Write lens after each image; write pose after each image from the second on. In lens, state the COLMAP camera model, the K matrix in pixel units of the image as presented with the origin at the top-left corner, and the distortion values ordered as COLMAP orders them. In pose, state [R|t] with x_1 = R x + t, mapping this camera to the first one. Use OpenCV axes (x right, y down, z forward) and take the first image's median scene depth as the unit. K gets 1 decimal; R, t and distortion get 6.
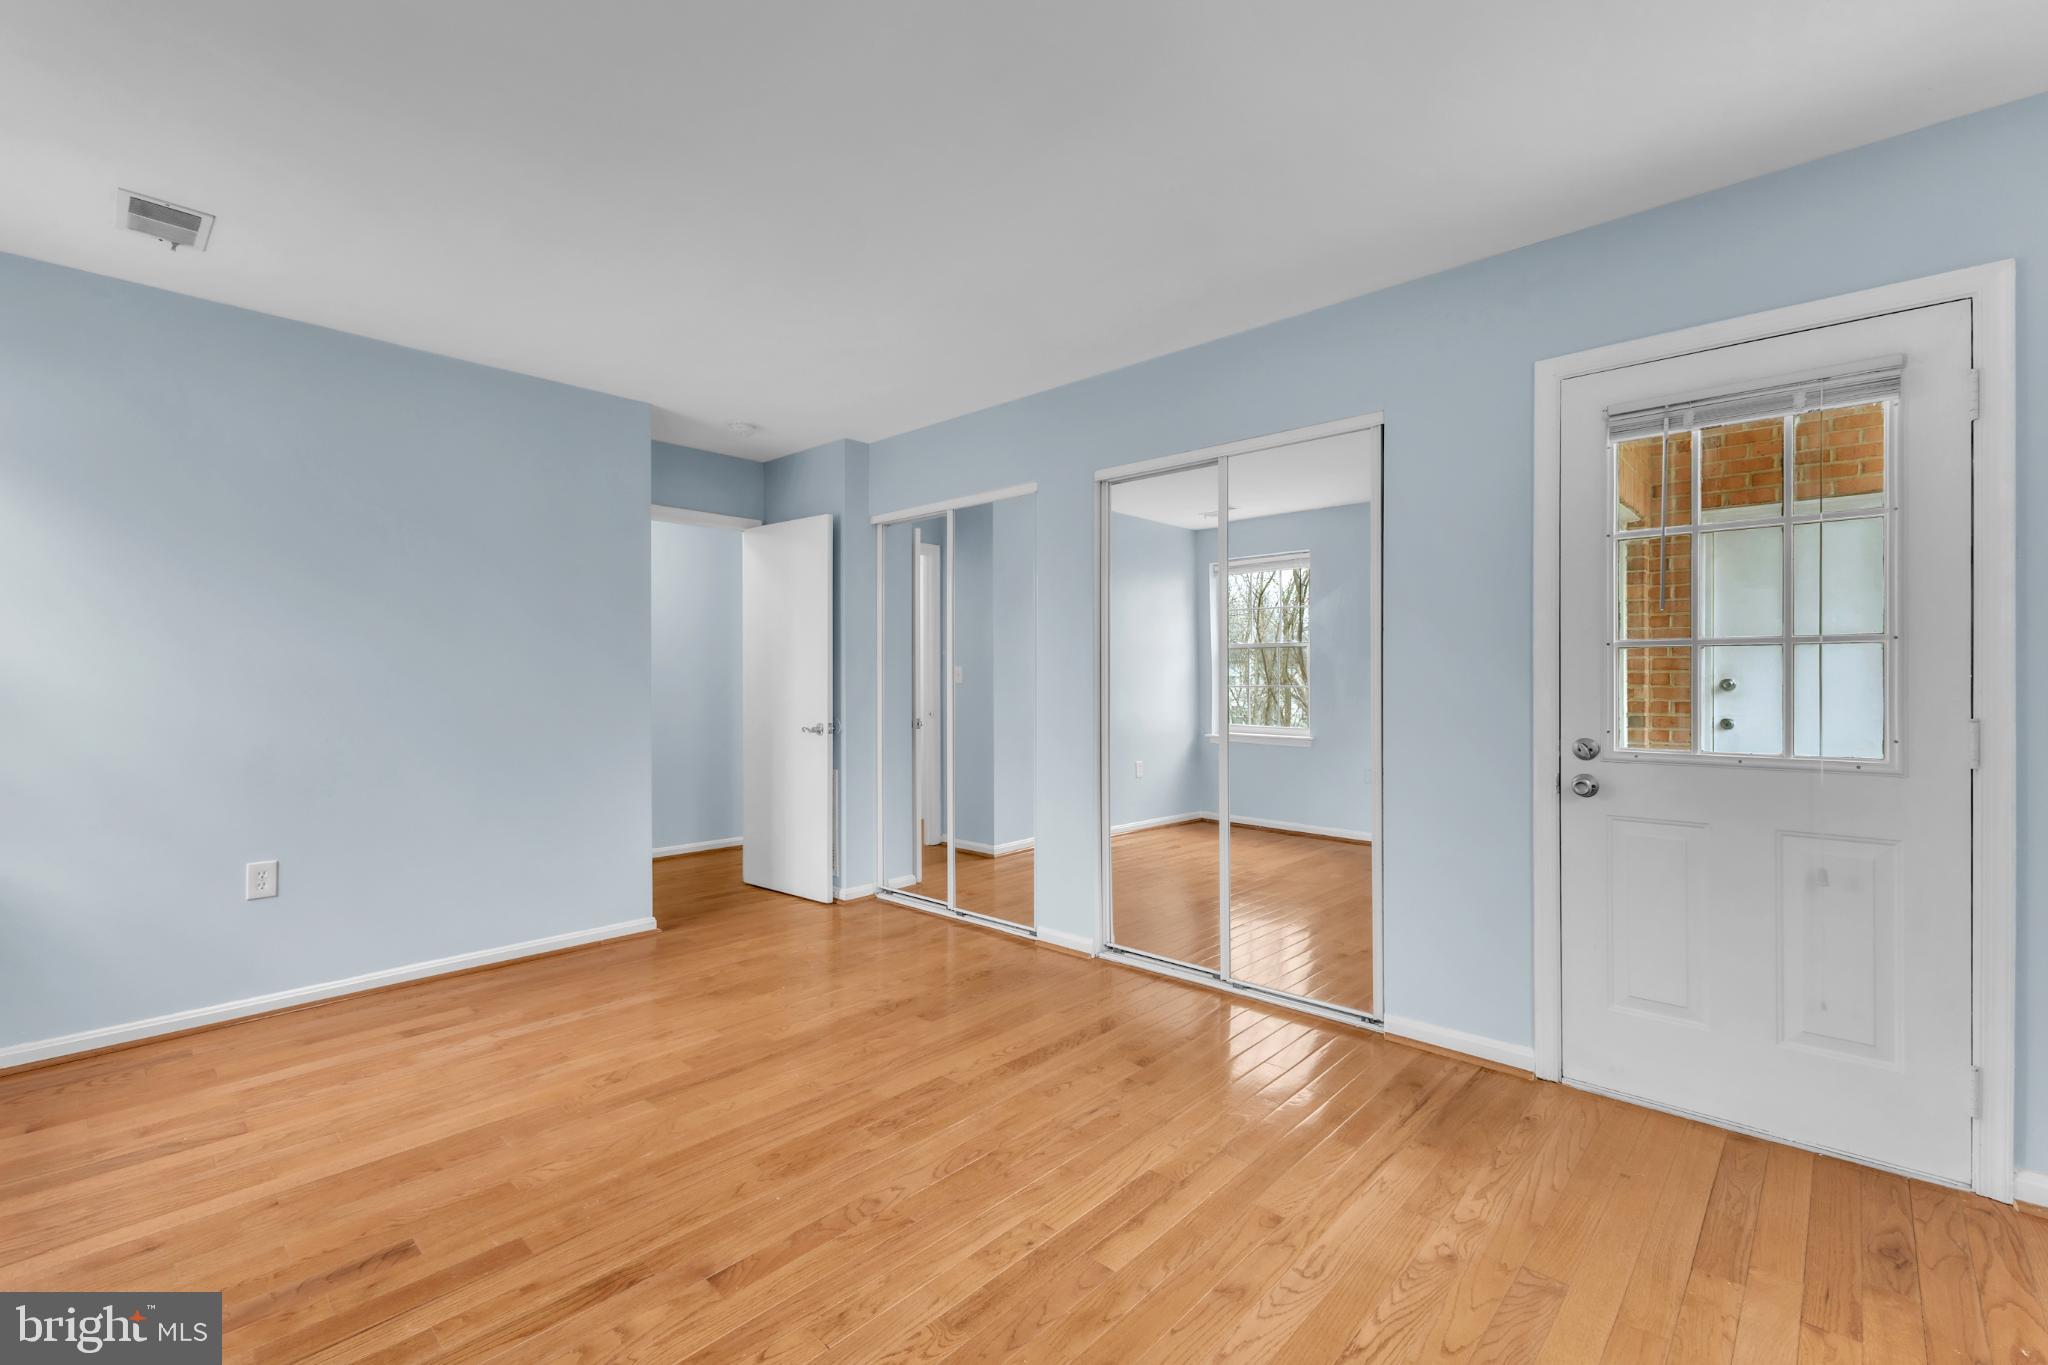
lens RADIAL K [[884.9, 0, 1027.7], [0, 884.9, 677.7], [0, 0, 1]] dist [0.008645, -0.000167]
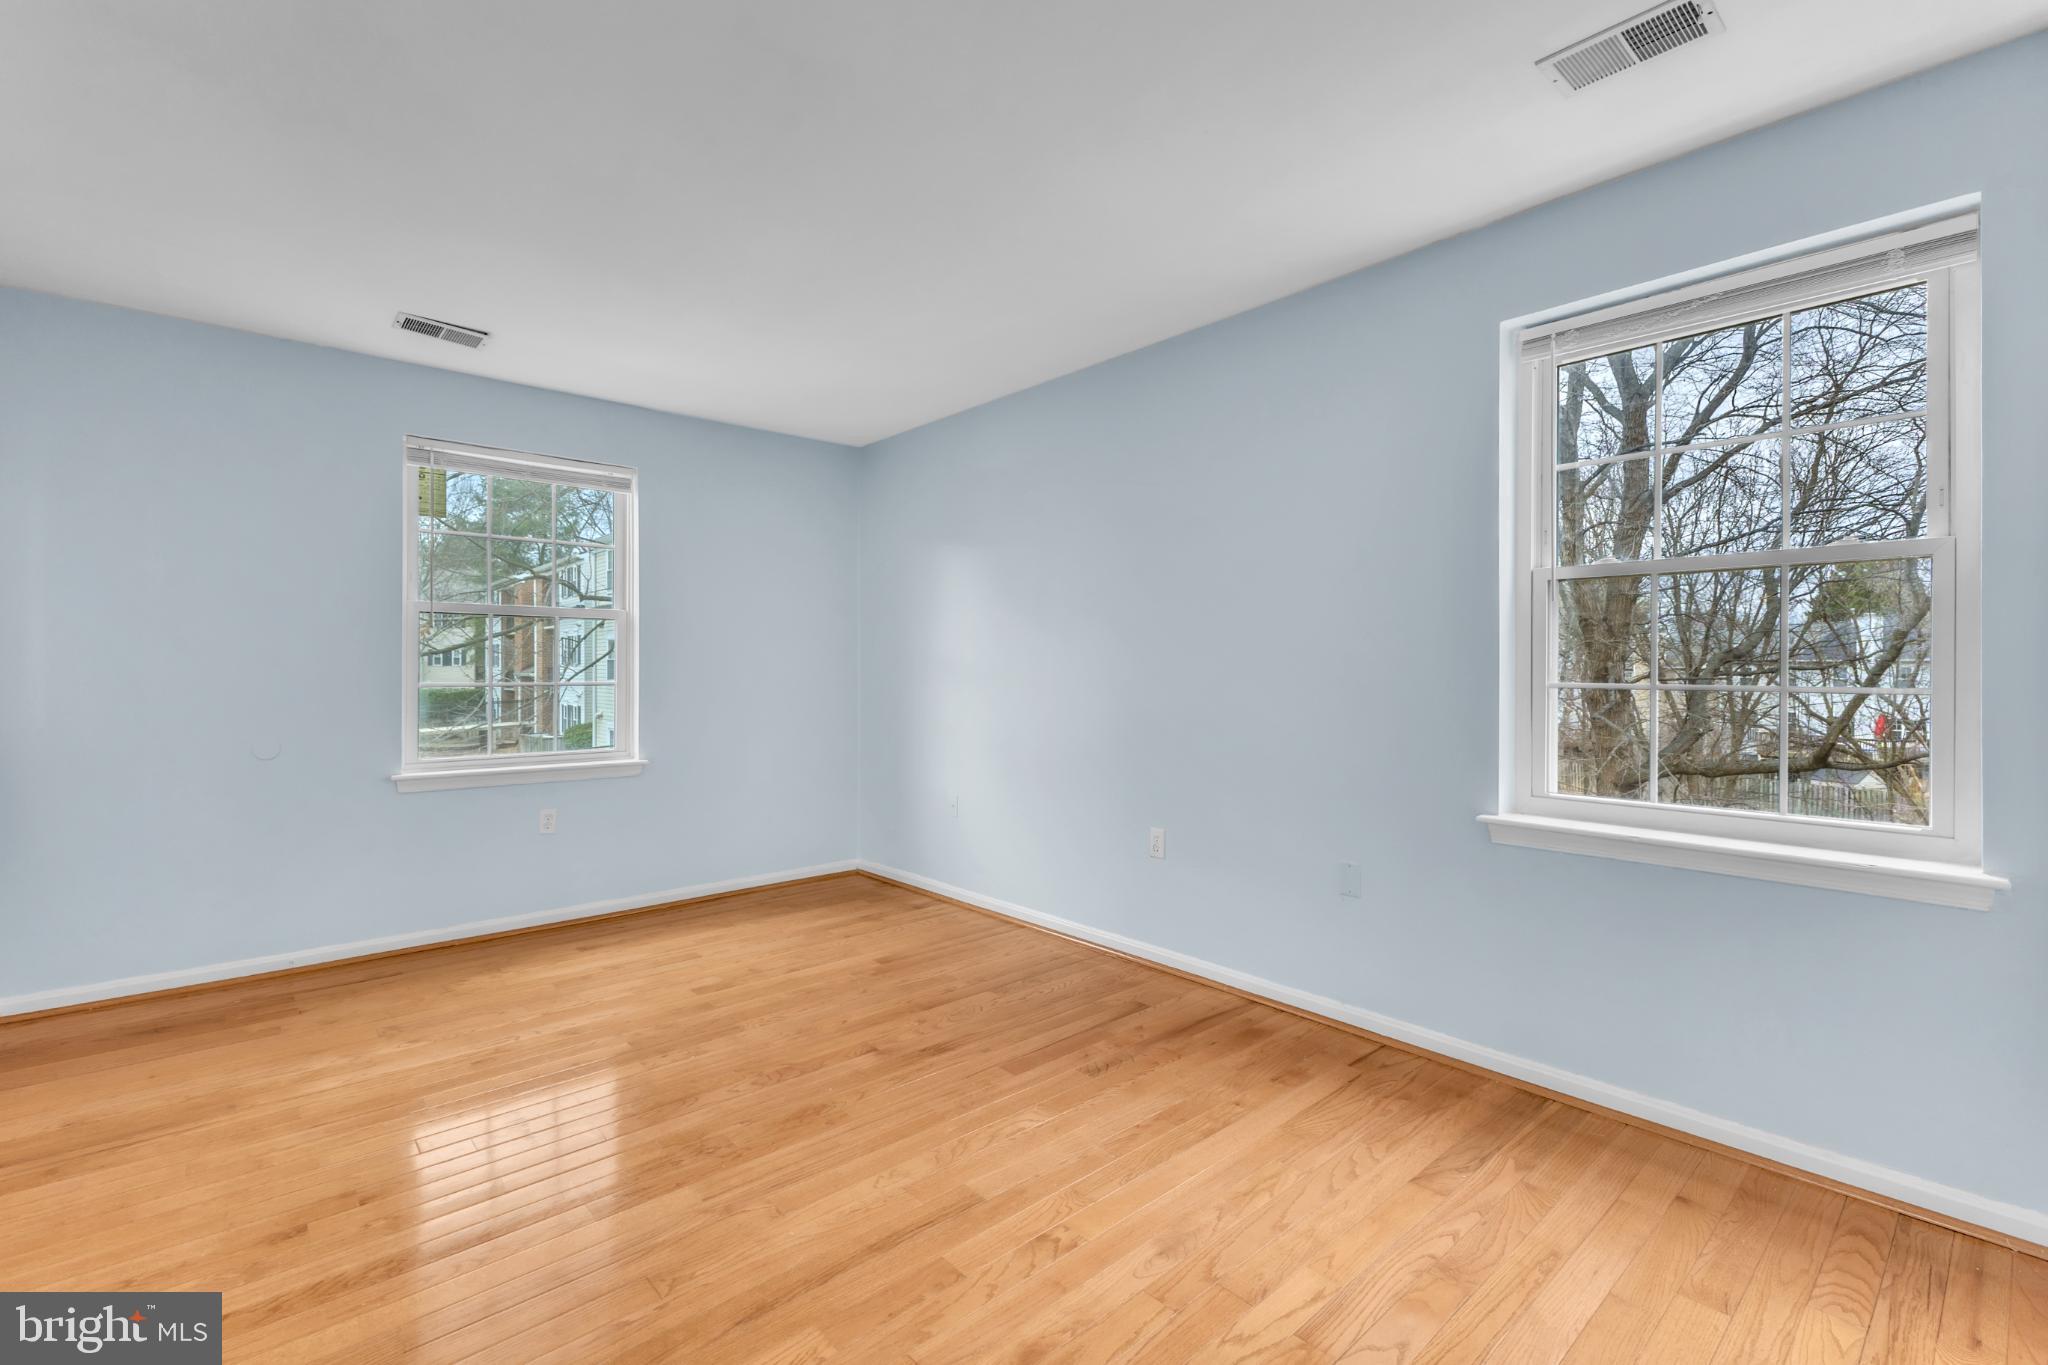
lens RADIAL K [[920.5, 0, 1024.0], [0, 920.5, 682.5], [0, 0, 1]] dist [0.000080, -0.000079]
pose [[-0.994263, 0.000379, 0.106959, -0.647663], [0.001615, 0.999933, 0.011466, 0.008101], [-0.106948, 0.011573, -0.994197, 2.112256]]
